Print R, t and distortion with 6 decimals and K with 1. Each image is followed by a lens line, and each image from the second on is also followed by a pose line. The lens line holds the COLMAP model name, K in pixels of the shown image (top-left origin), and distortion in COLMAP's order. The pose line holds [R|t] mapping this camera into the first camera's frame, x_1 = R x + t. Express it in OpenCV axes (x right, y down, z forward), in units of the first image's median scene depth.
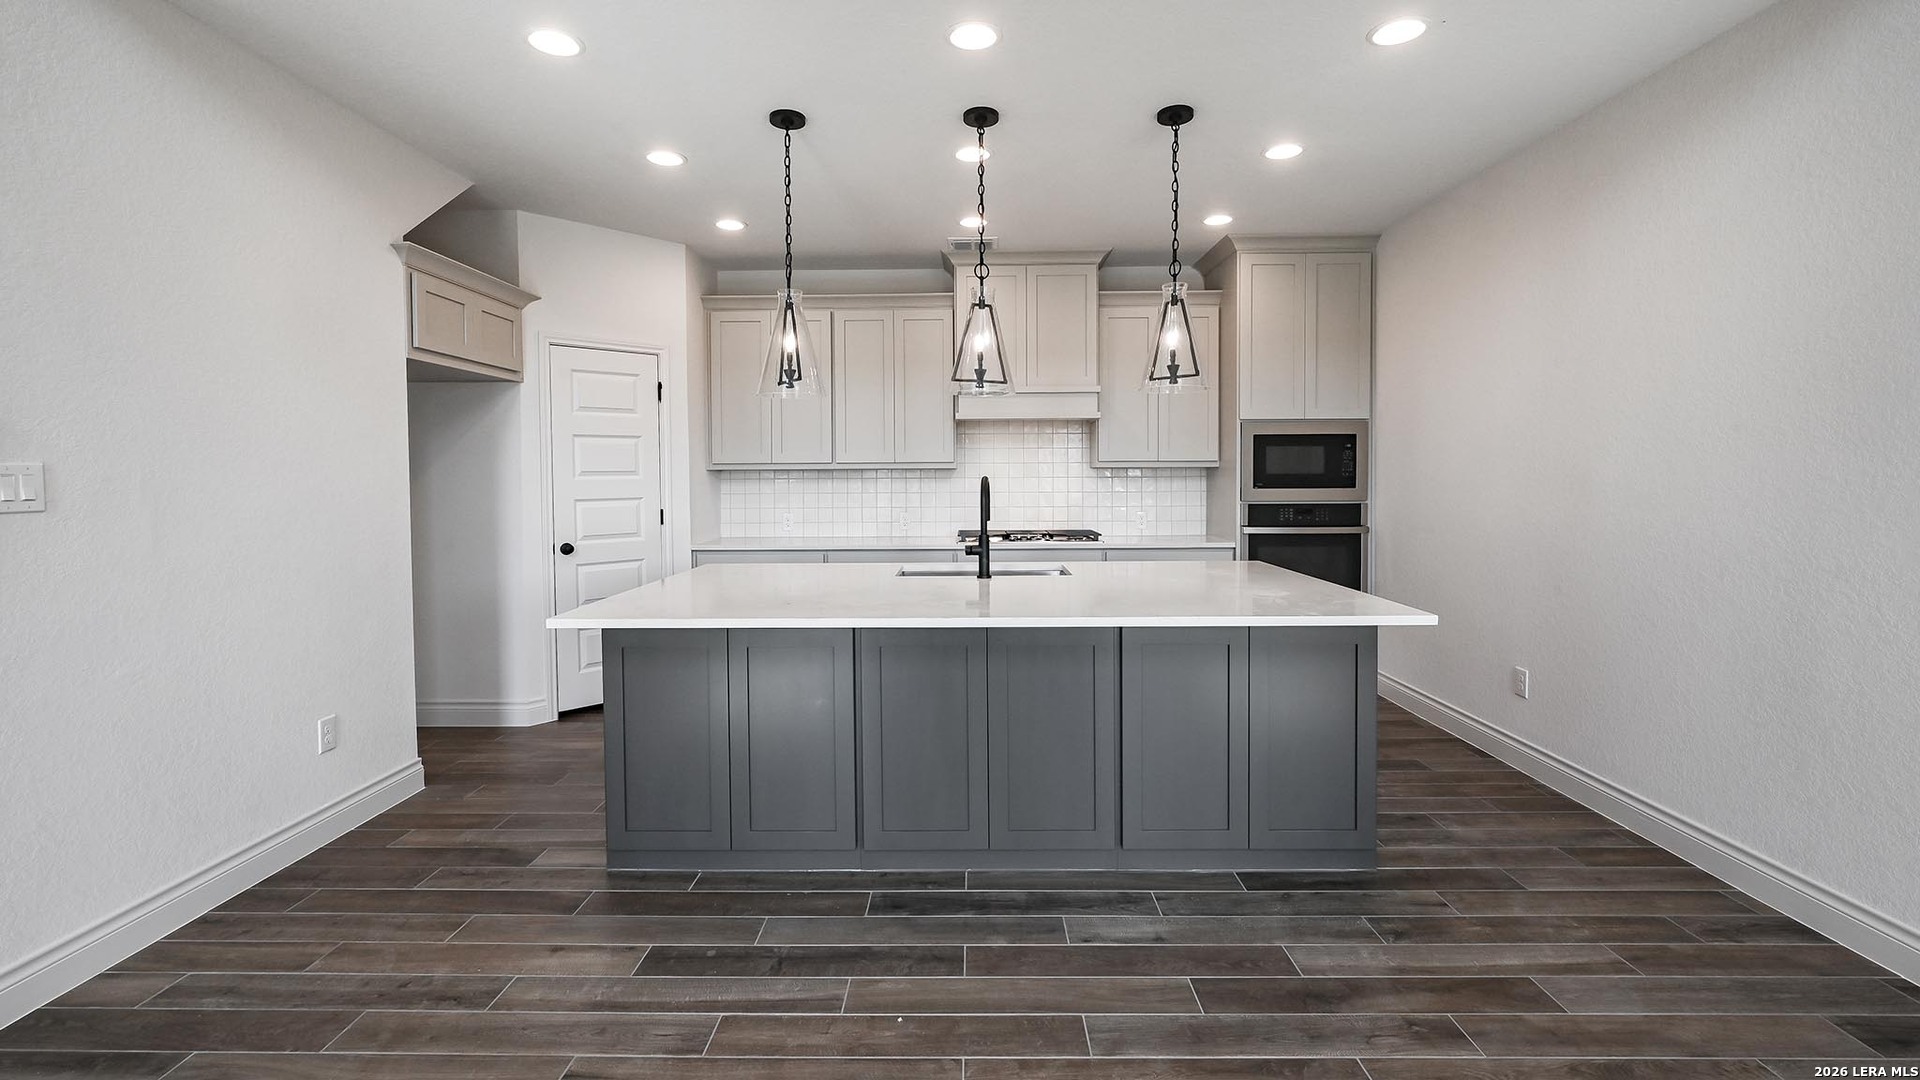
lens RADIAL K [[852.1, 0, 956.9], [0, 852.1, 519.7], [0, 0, 1]] dist [-0.009287, 0.000523]
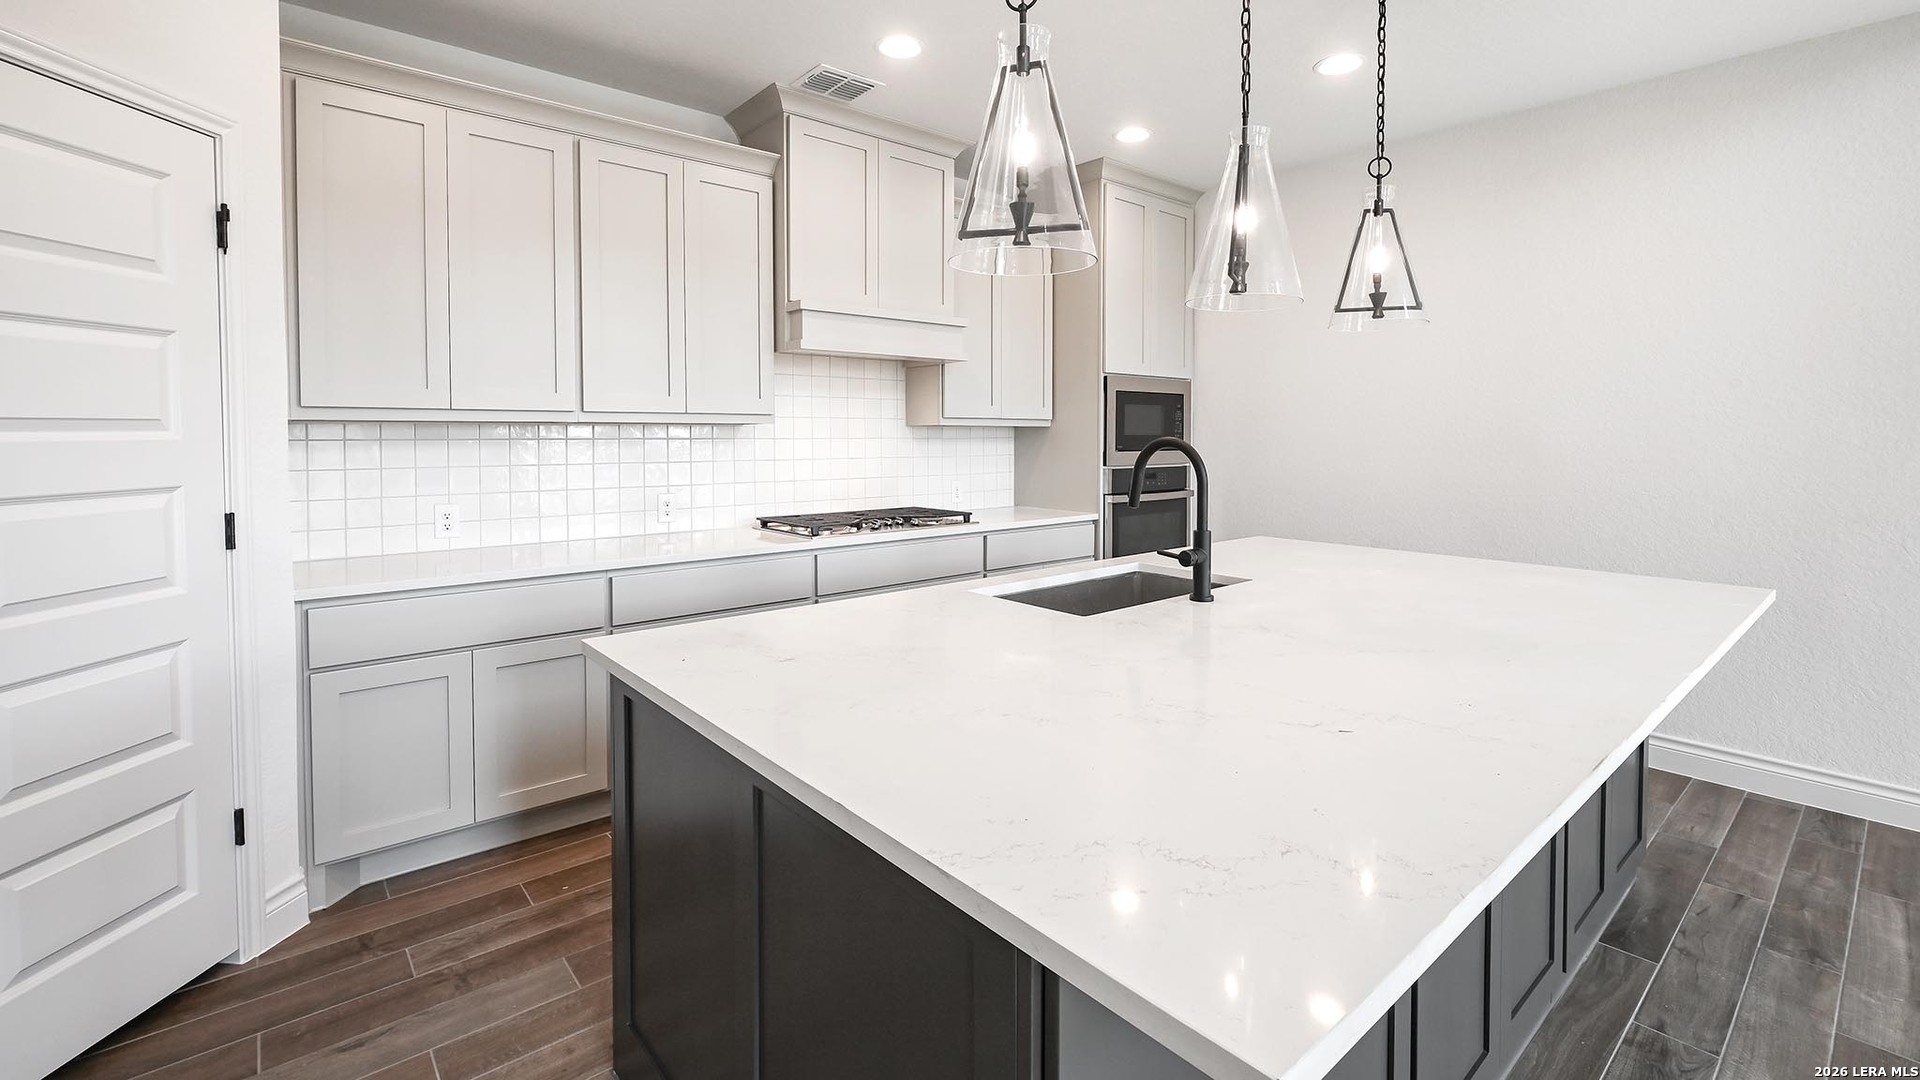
lens RADIAL K [[852.1, 0, 993.2], [0, 852.1, 468.4], [0, 0, 1]] dist [-0.009287, 0.000523]
pose [[0.743878, -0.020058, 0.668014, -0.334668], [0.028984, 0.999577, -0.002262, -0.021242], [-0.667687, 0.021044, 0.744145, 0.432055]]
